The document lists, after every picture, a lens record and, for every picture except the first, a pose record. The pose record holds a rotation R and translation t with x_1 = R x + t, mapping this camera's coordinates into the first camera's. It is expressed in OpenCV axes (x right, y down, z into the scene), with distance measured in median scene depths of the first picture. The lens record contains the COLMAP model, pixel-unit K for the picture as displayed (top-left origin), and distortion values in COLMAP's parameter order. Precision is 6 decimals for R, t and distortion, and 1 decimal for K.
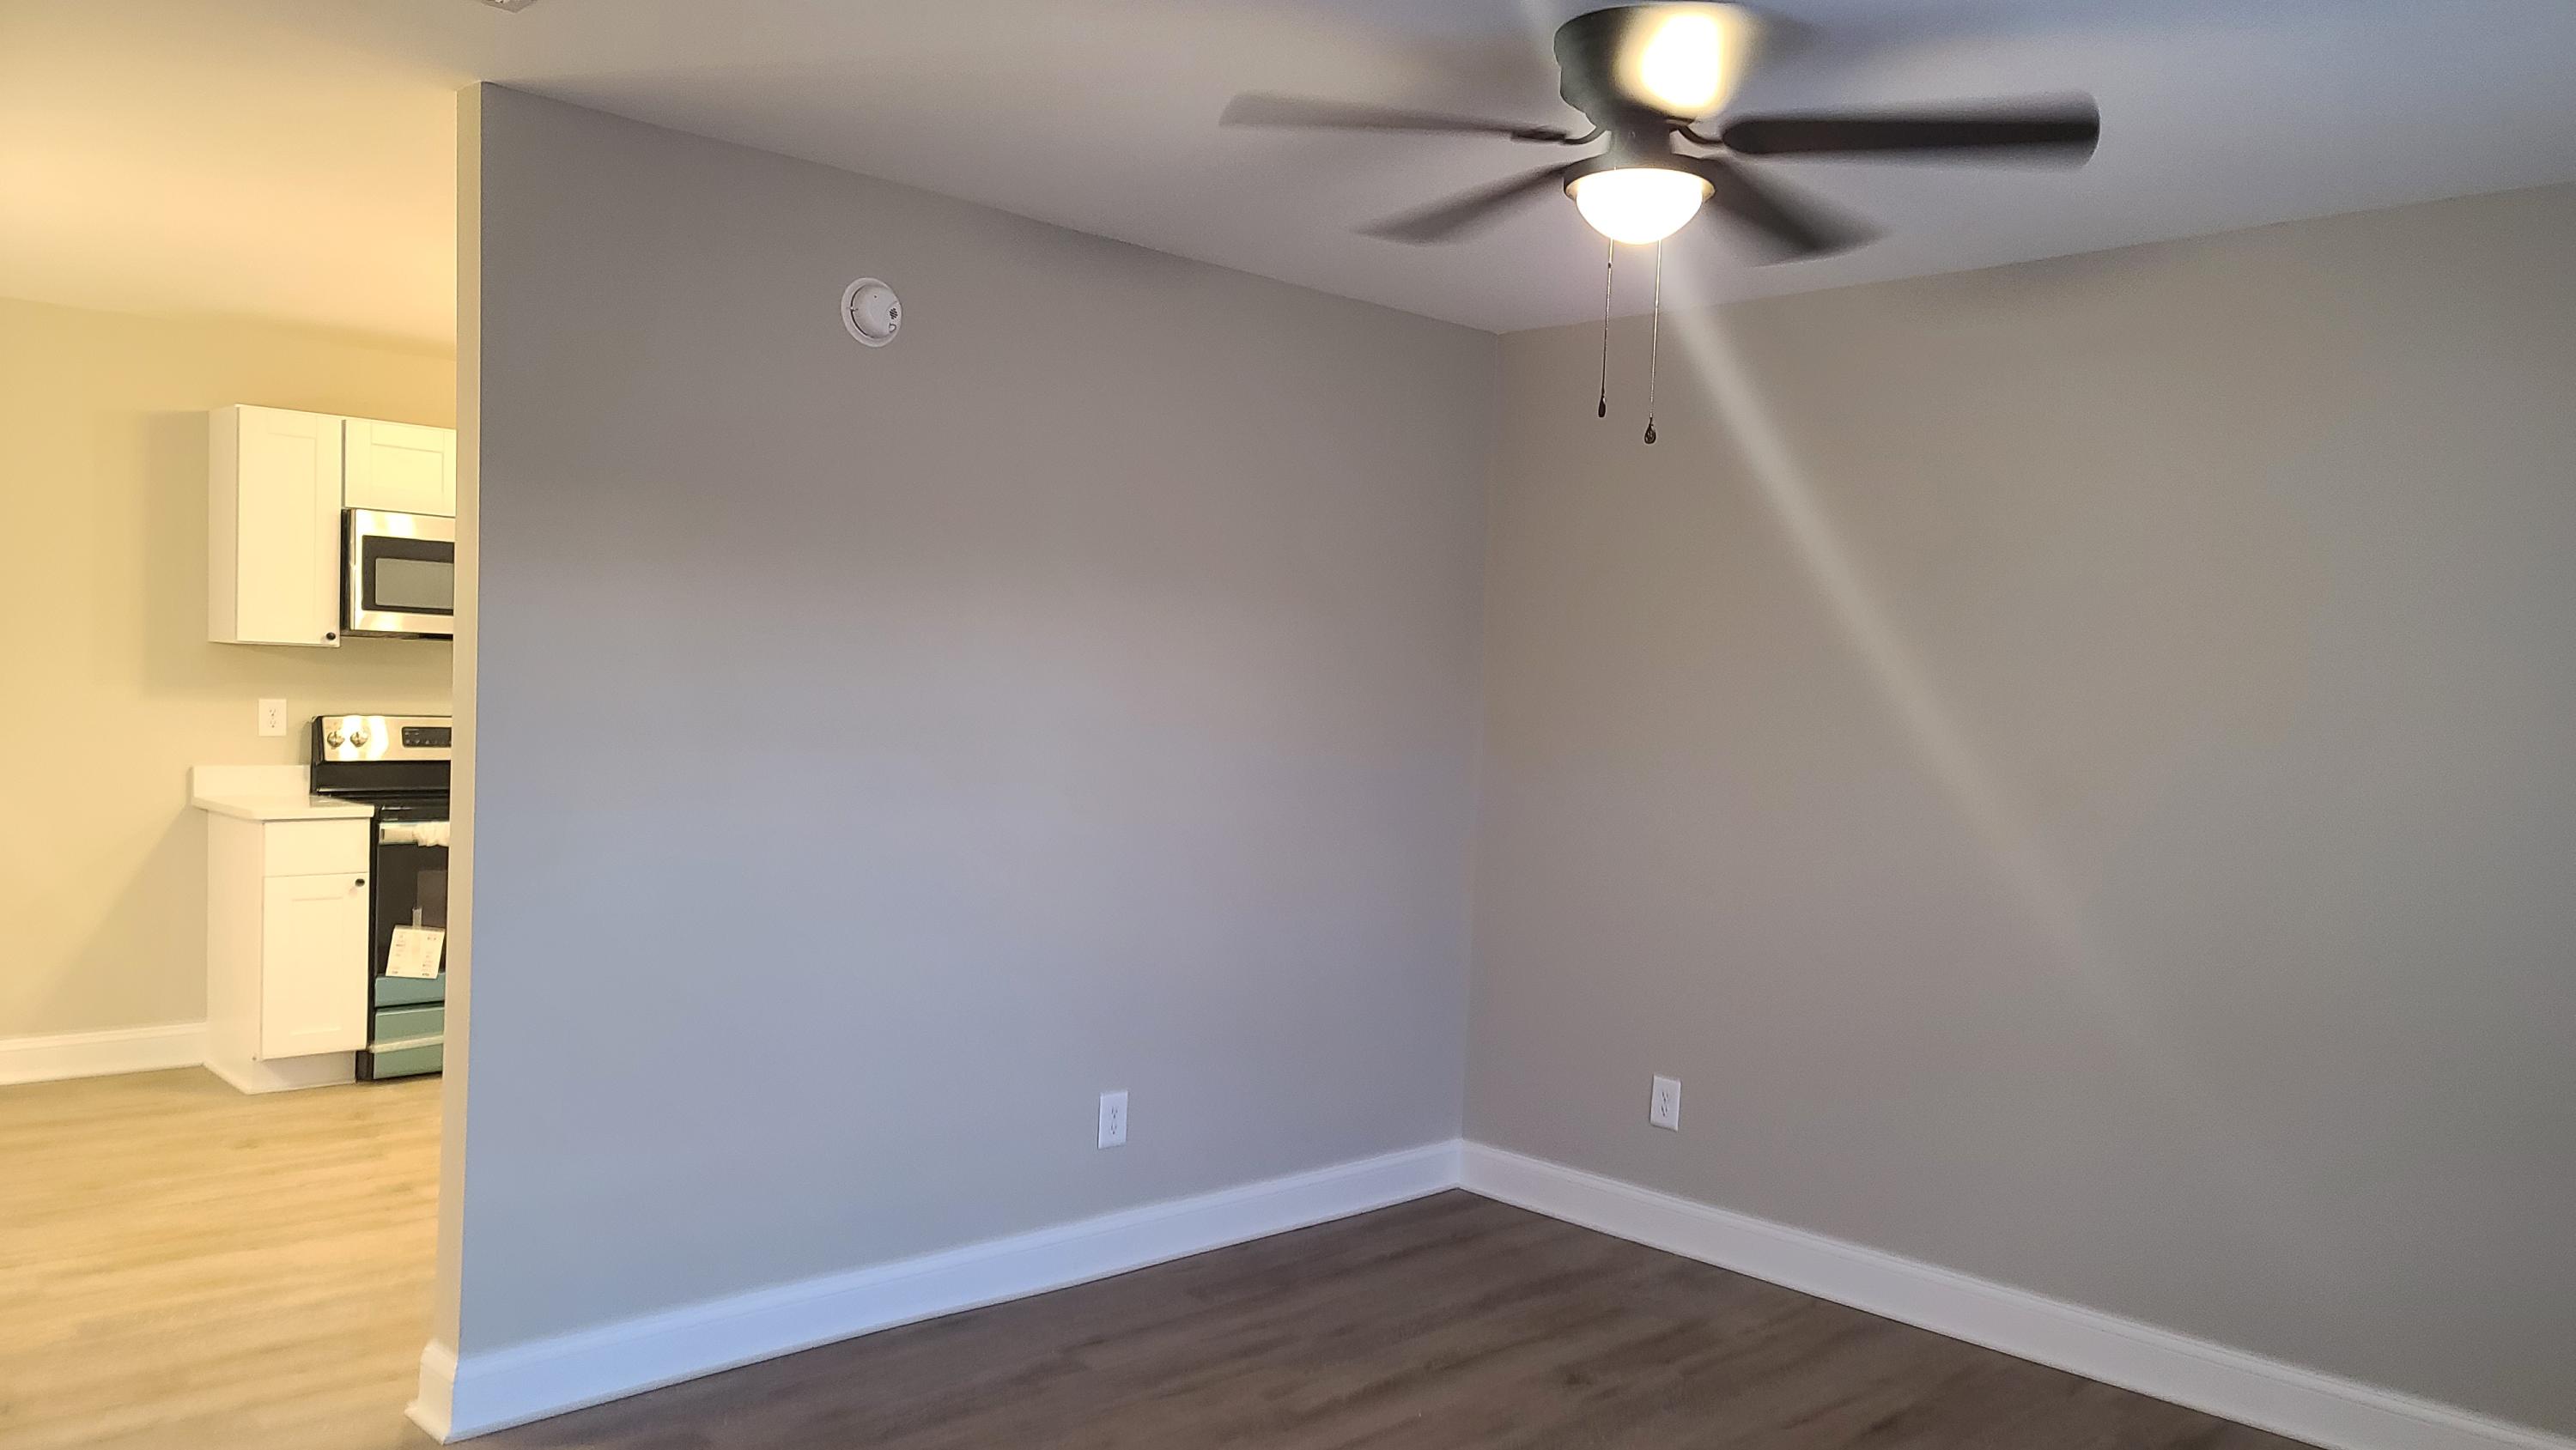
lens RADIAL K [[1916.9, 0, 1328.2], [0, 1916.9, 780.7], [0, 0, 1]] dist [0.067327, -0.041374]
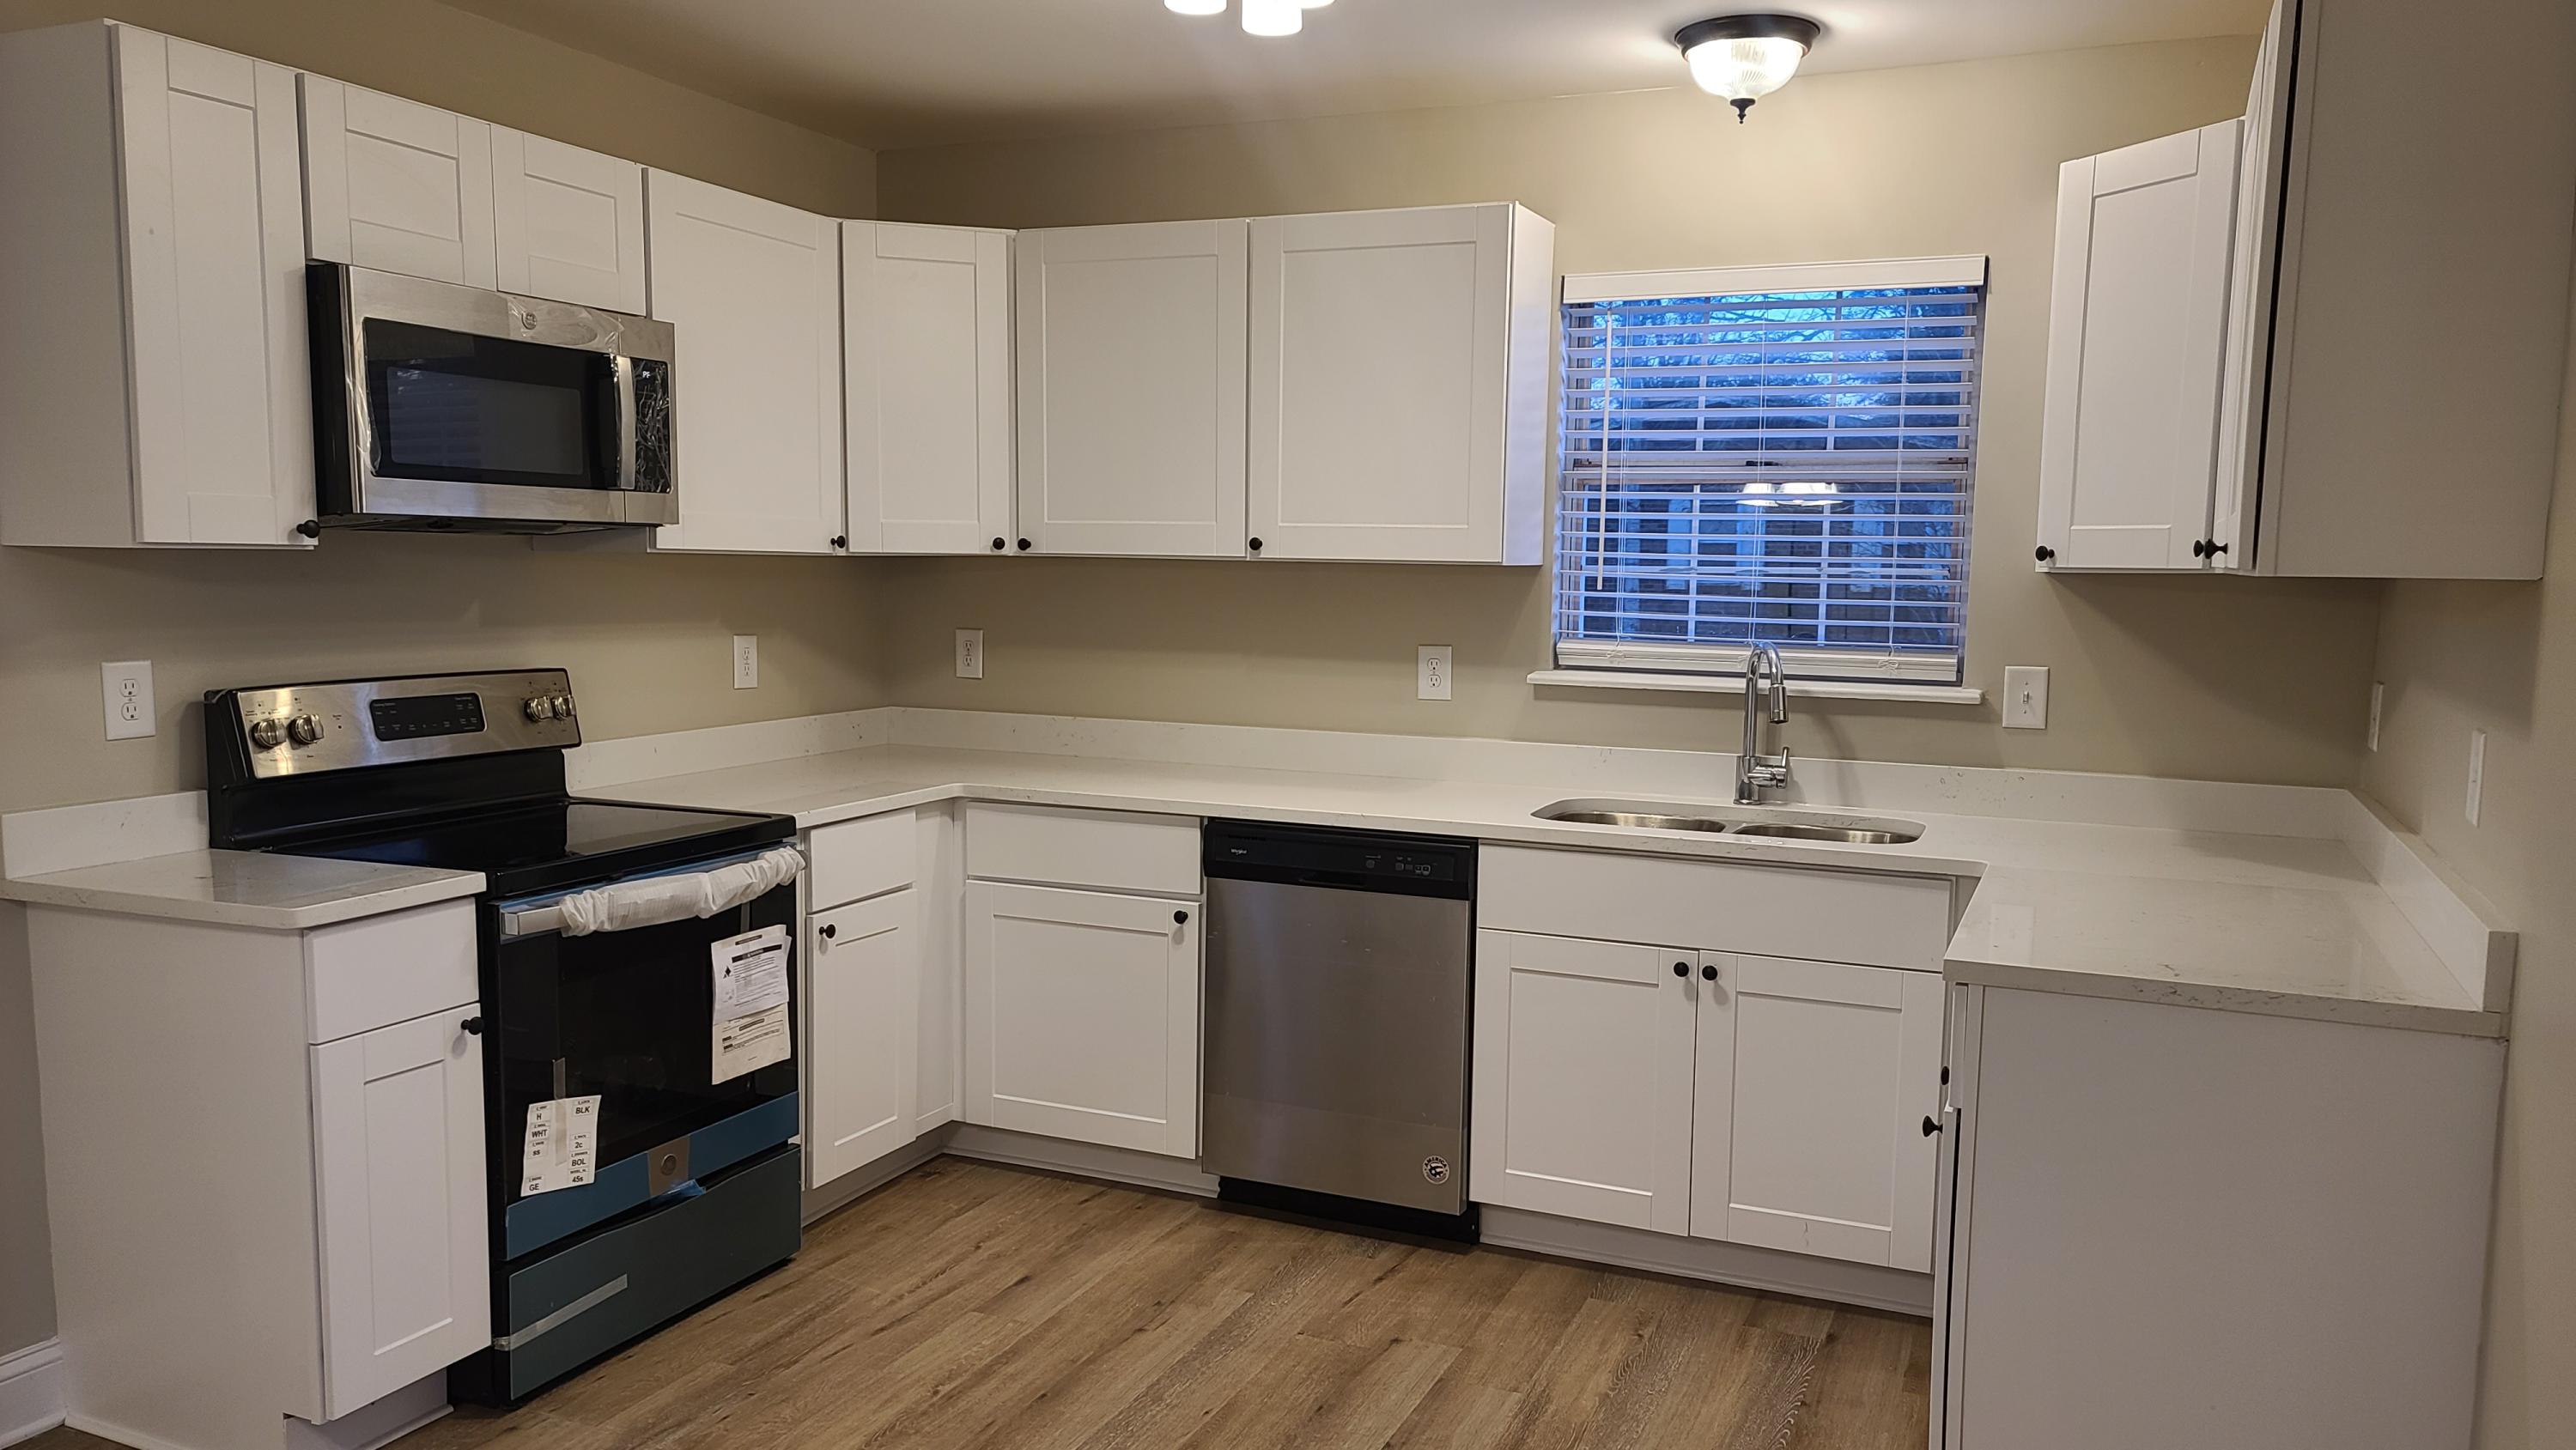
lens RADIAL K [[1916.9, 0, 1342.8], [0, 1916.9, 765.9], [0, 0, 1]] dist [0.067327, -0.041374]
pose [[0.920279, -0.066207, 0.385619, -0.466288], [0.040835, 0.996449, 0.073630, -0.040510], [-0.389125, -0.052013, 0.919715, 0.446695]]
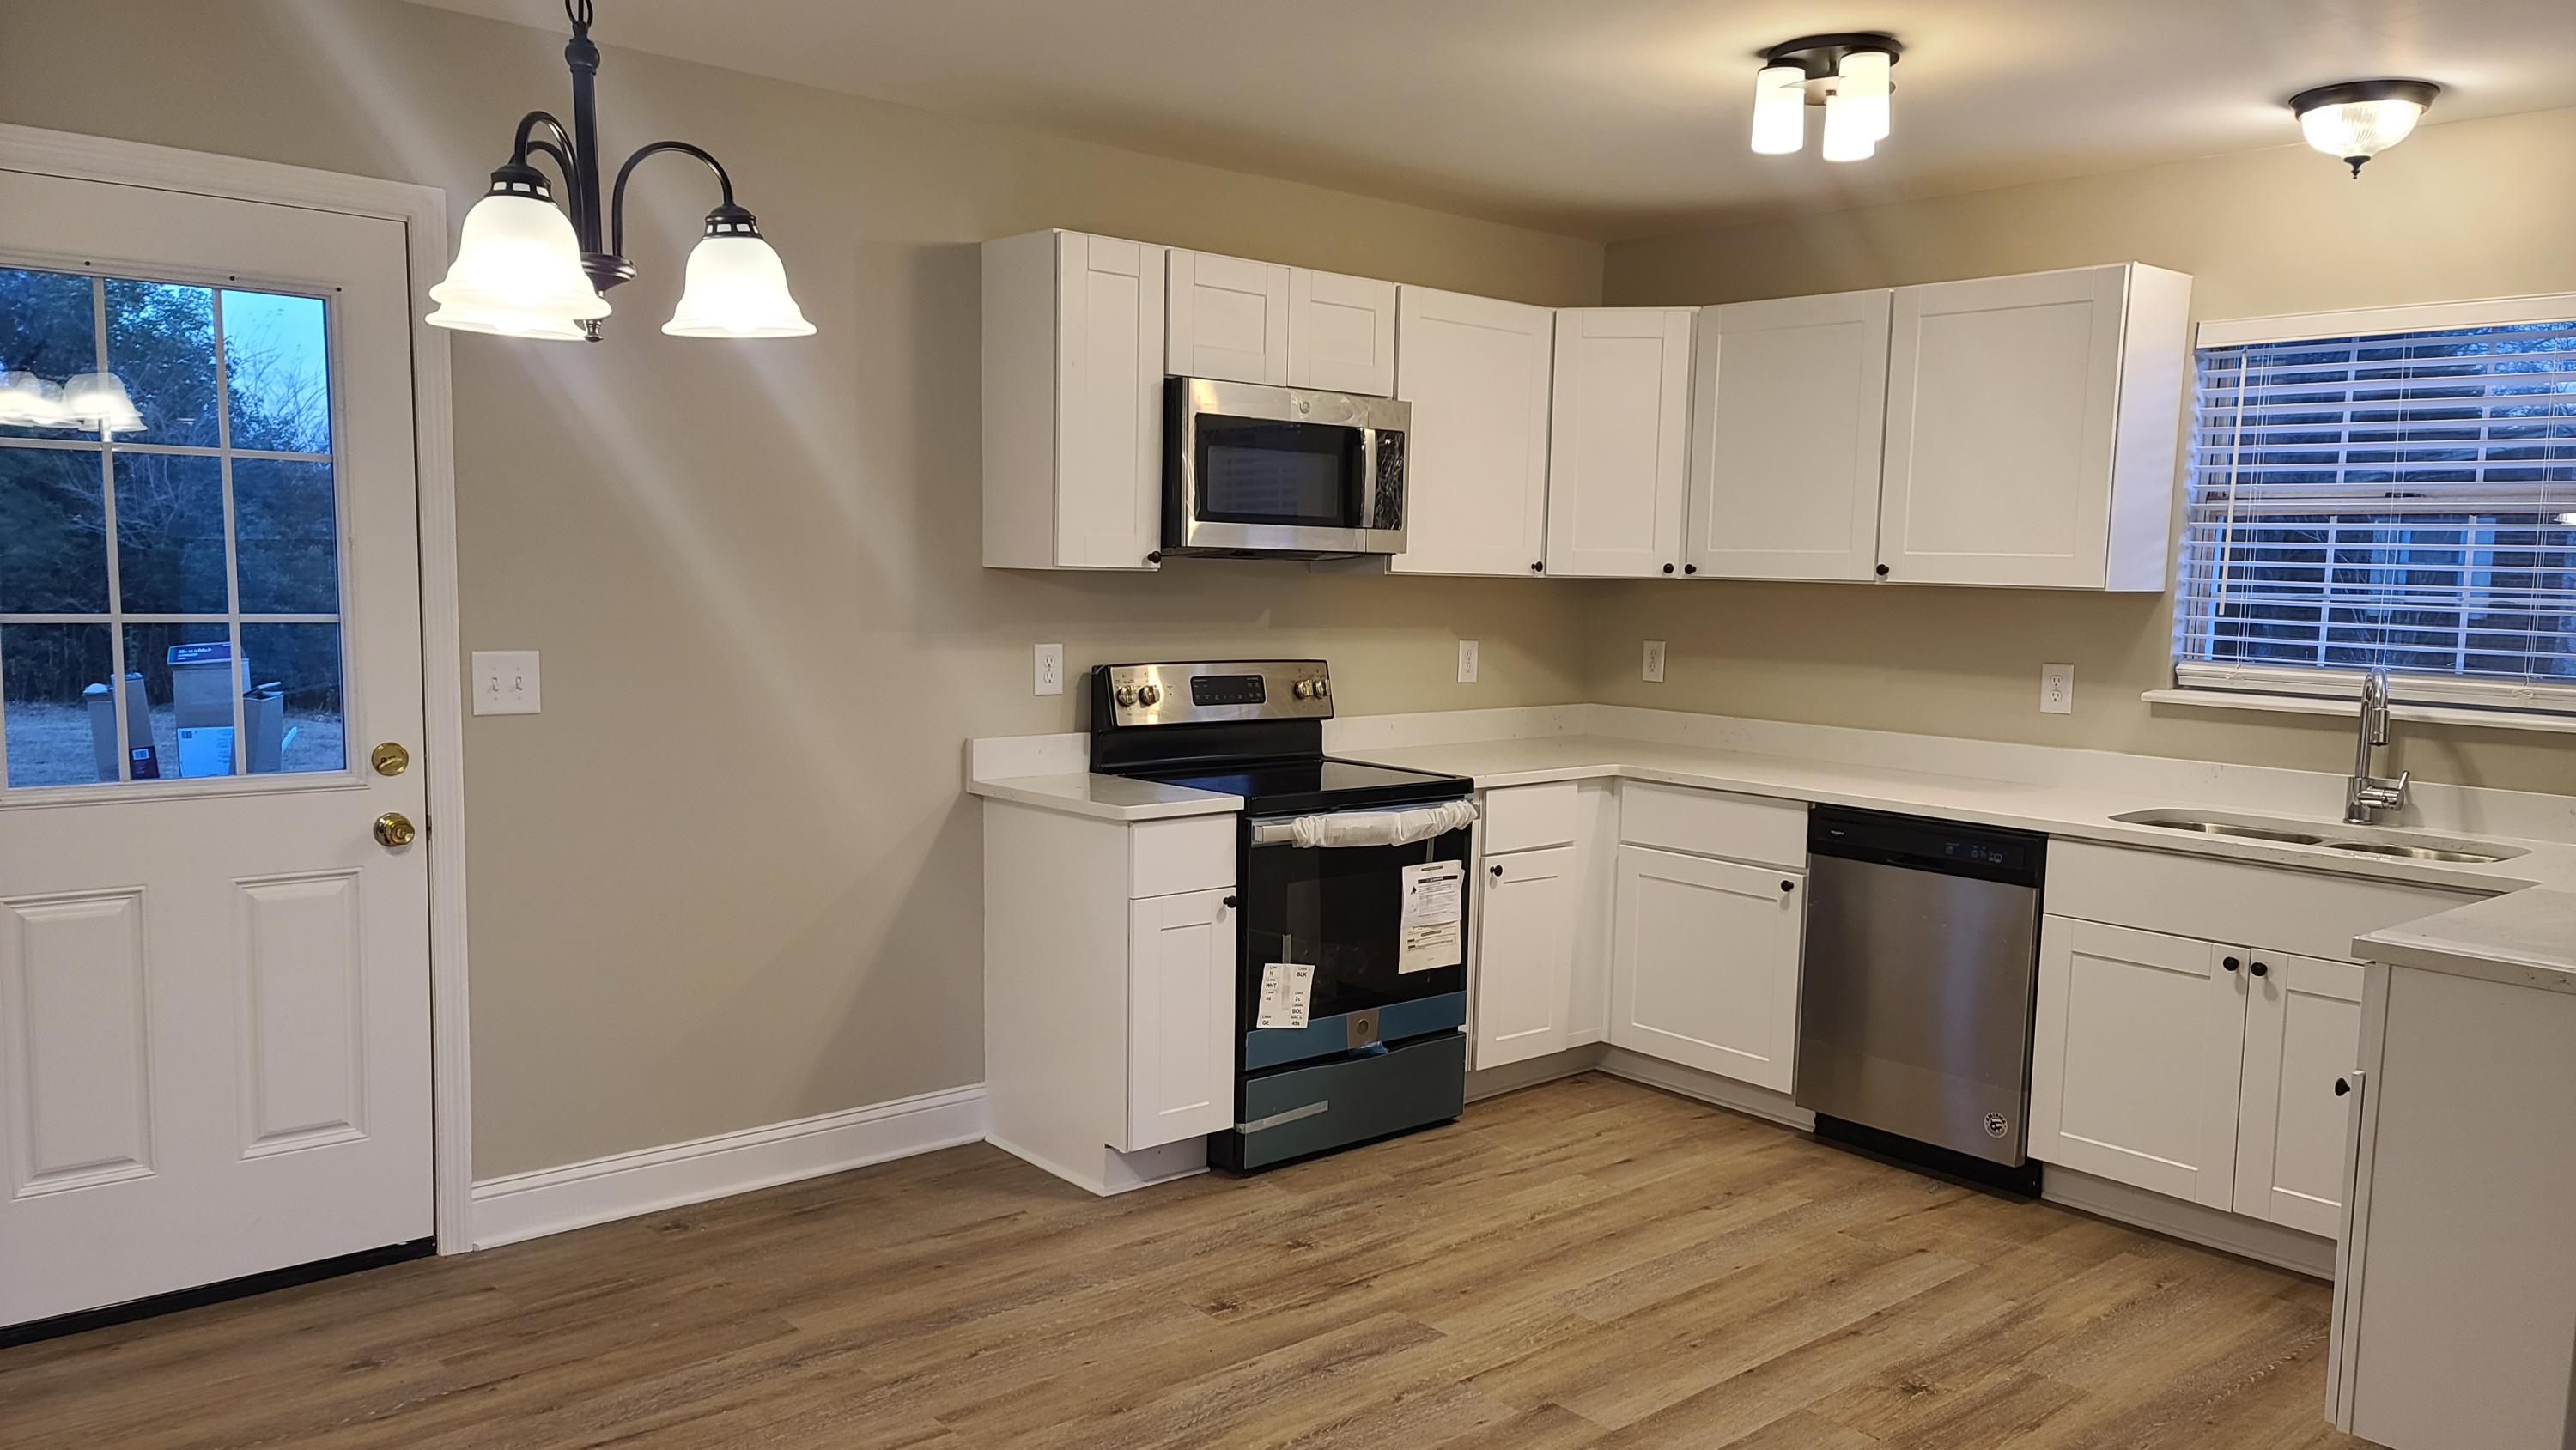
lens RADIAL K [[1916.9, 0, 1338.6], [0, 1916.9, 774.2], [0, 0, 1]] dist [0.067327, -0.041374]
pose [[0.999411, -0.008867, -0.033159, -0.421734], [0.010659, 0.998470, 0.054263, -0.031828], [0.032627, -0.054584, 0.997976, 0.289978]]
